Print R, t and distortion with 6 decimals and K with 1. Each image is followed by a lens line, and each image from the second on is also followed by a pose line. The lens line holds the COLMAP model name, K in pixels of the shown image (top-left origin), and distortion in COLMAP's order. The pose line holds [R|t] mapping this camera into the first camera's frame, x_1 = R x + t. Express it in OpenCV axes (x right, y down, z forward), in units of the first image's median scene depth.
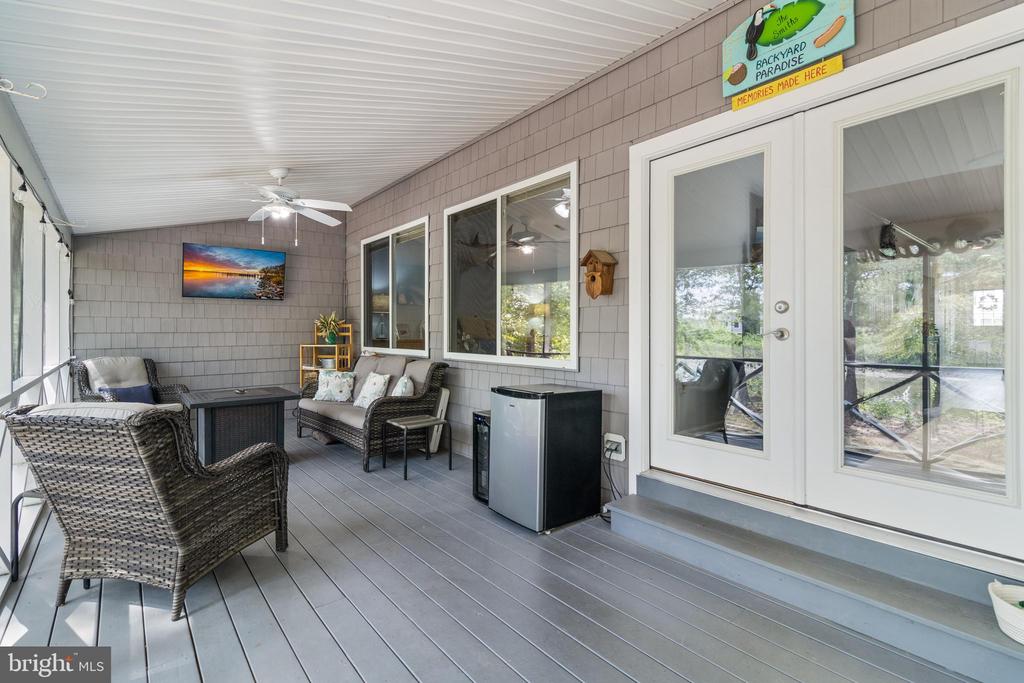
lens RADIAL K [[469.2, 0, 511.7], [0, 469.2, 334.0], [0, 0, 1]] dist [-0.000280, 0.000613]
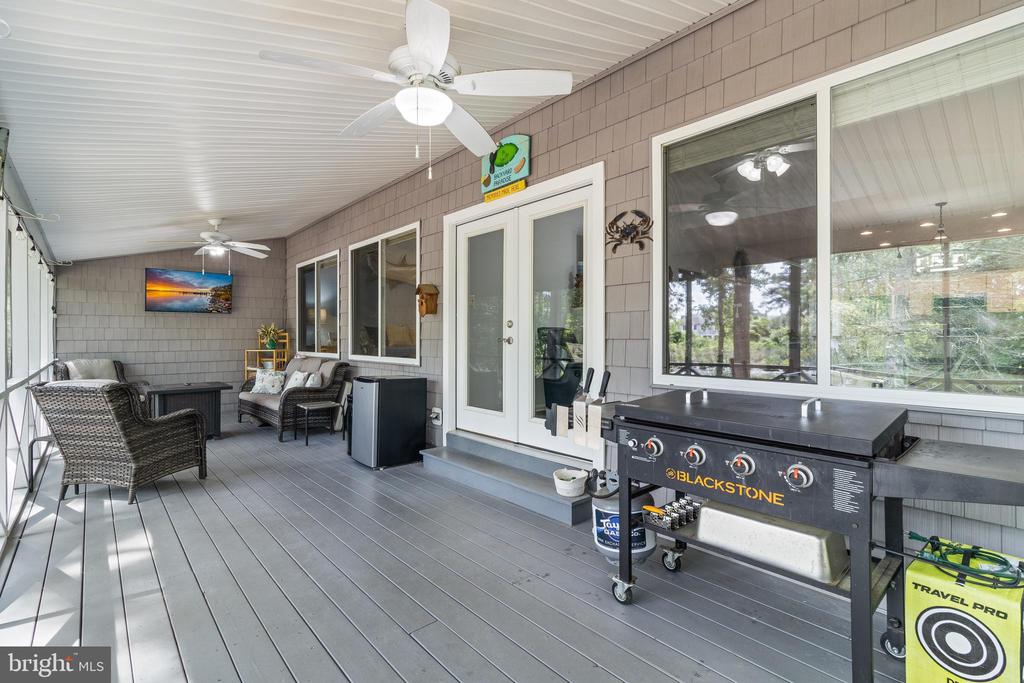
lens RADIAL K [[469.2, 0, 510.1], [0, 469.2, 342.8], [0, 0, 1]] dist [-0.000280, 0.000613]
pose [[0.999433, -0.000783, 0.033673, 0.398334], [0.000673, 0.999994, 0.003280, 0.001905], [-0.033675, -0.003255, 0.999428, -0.494725]]
